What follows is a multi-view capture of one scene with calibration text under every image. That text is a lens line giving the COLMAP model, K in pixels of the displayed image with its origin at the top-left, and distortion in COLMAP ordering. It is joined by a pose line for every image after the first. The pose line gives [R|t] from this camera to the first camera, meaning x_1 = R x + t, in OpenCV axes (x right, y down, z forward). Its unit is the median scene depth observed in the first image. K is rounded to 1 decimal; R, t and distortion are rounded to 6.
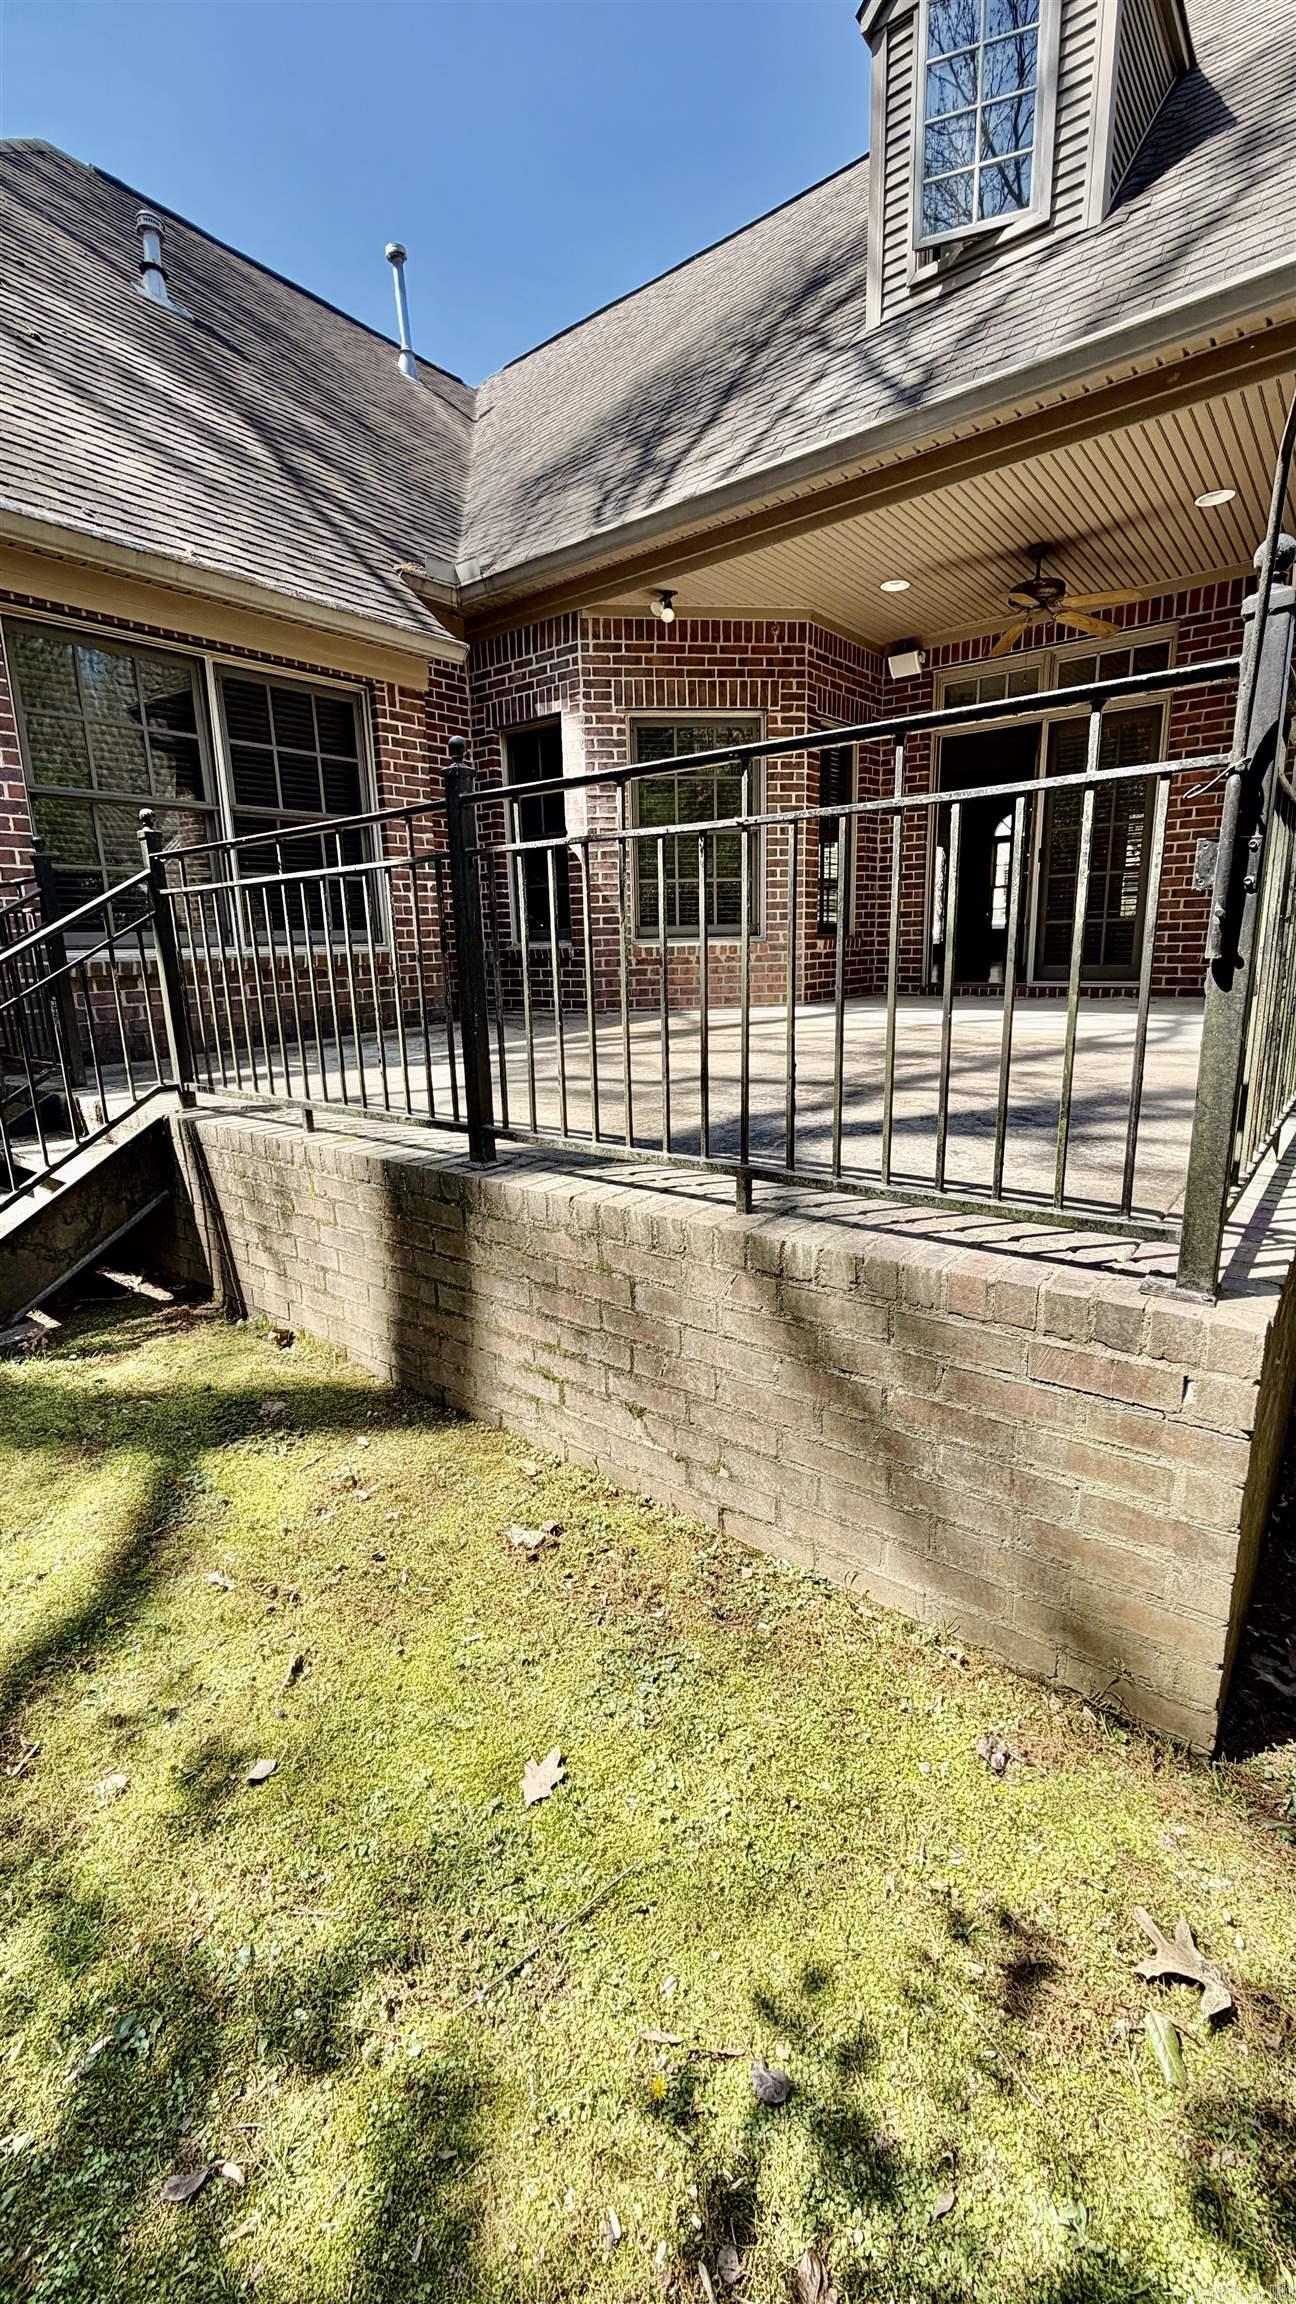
lens RADIAL K [[918.4, 0, 641.4], [0, 918.4, 1152.7], [0, 0, 1]] dist [-0.001537, 0.000237]
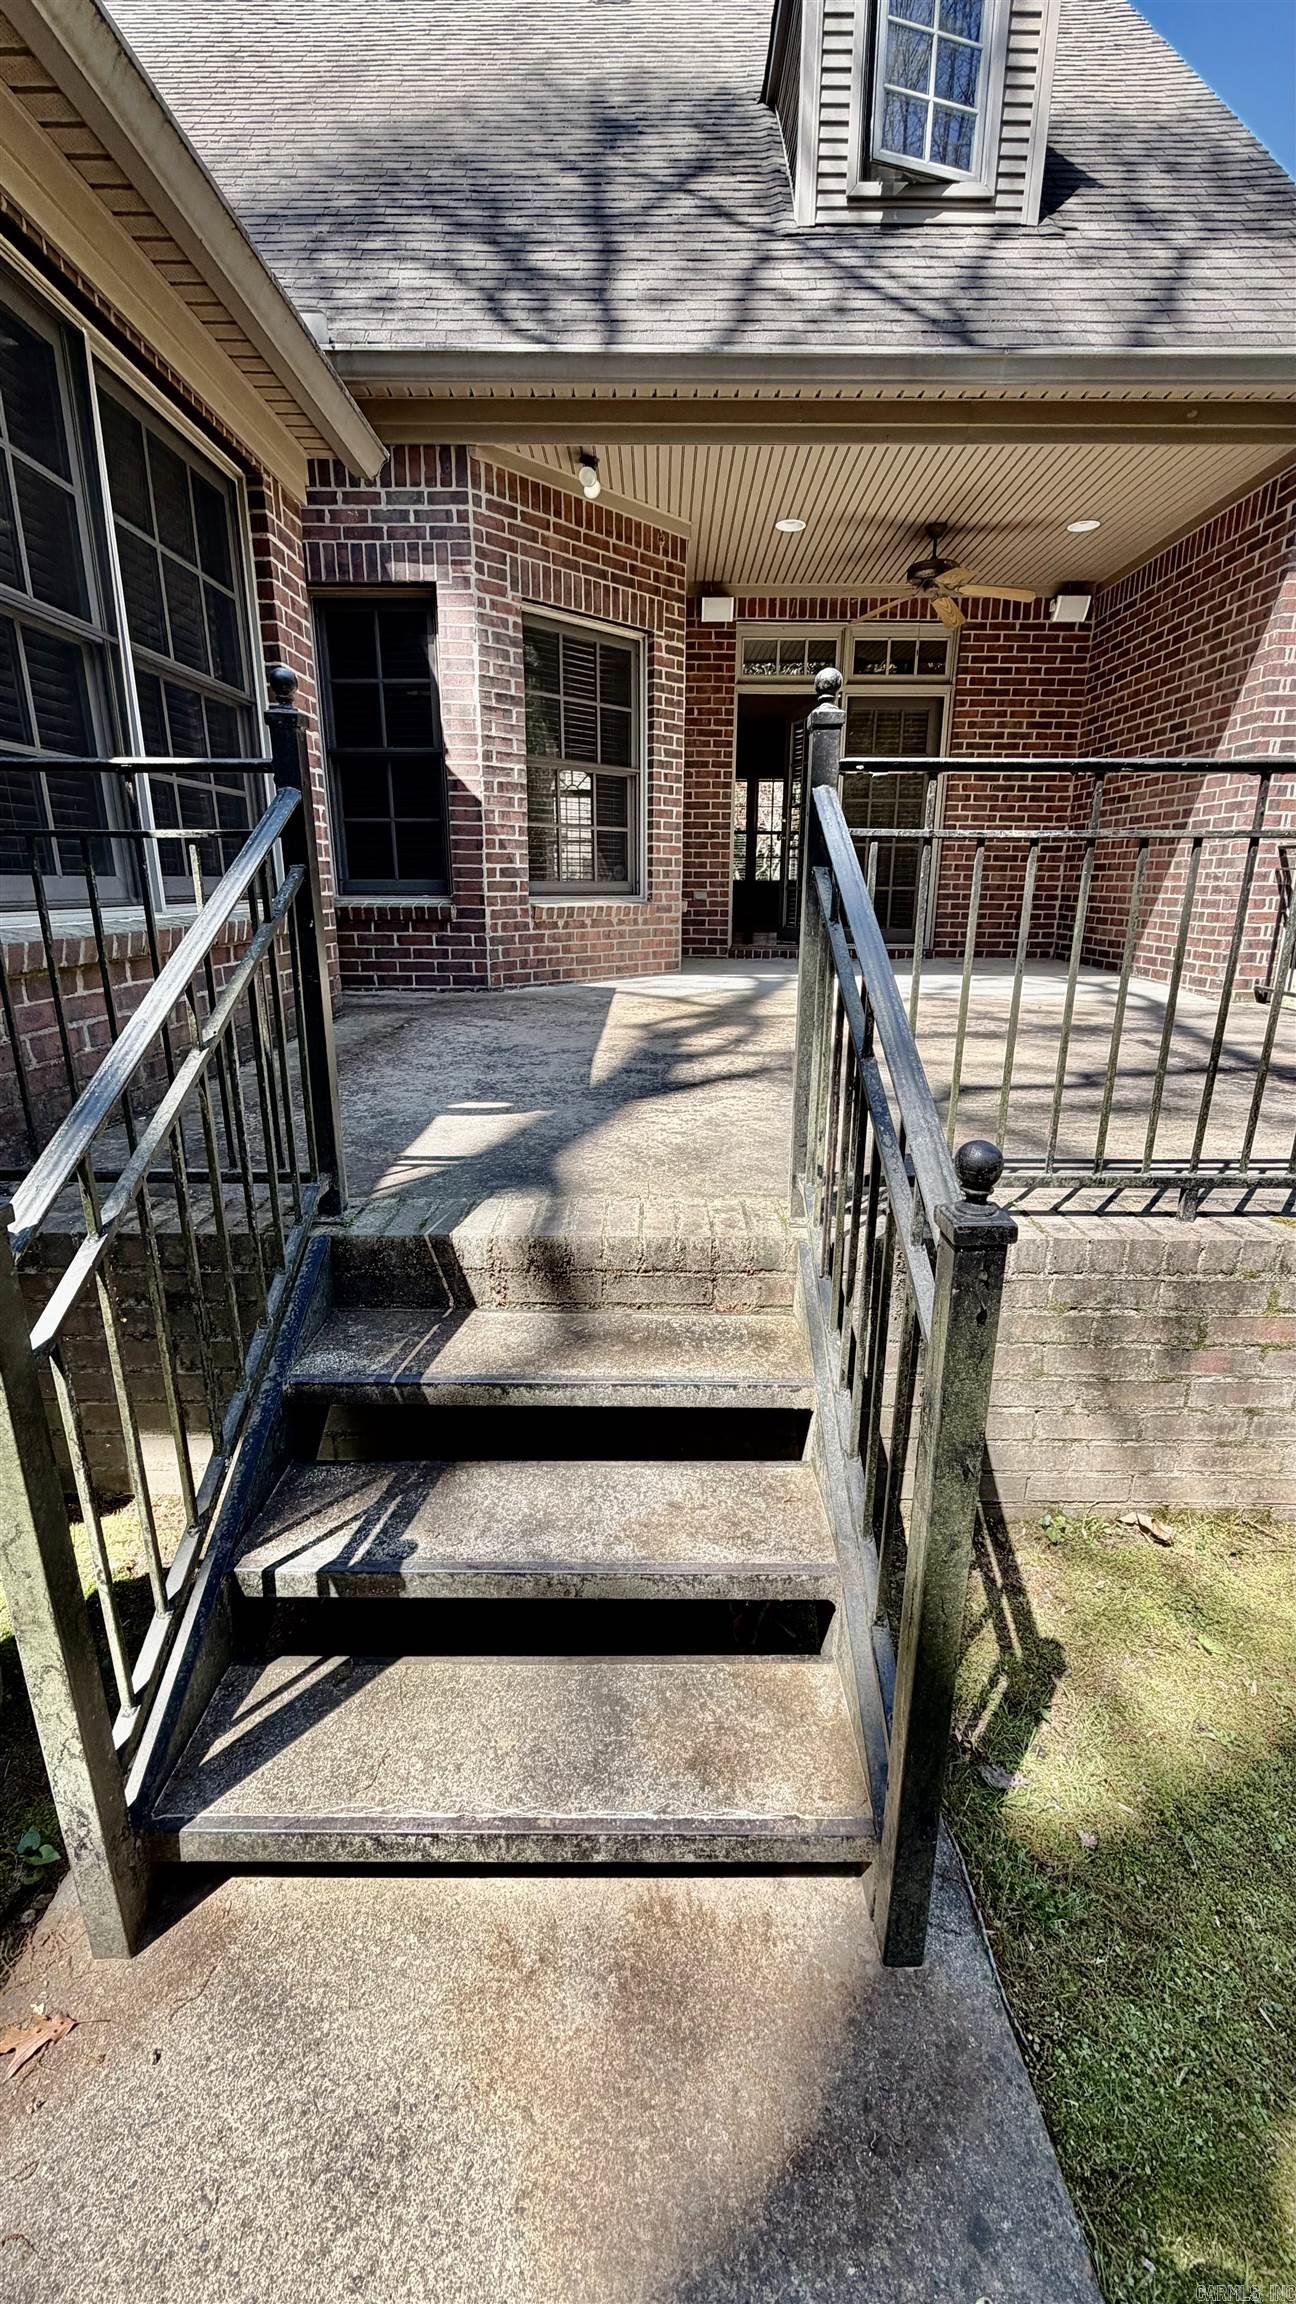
lens RADIAL K [[918.4, 0, 651.3], [0, 918.4, 1151.8], [0, 0, 1]] dist [-0.001537, 0.000237]
pose [[0.786544, -0.145321, 0.600192, -0.475046], [0.113158, 0.989377, 0.091259, -0.078289], [-0.607079, -0.003863, 0.794632, 0.318421]]
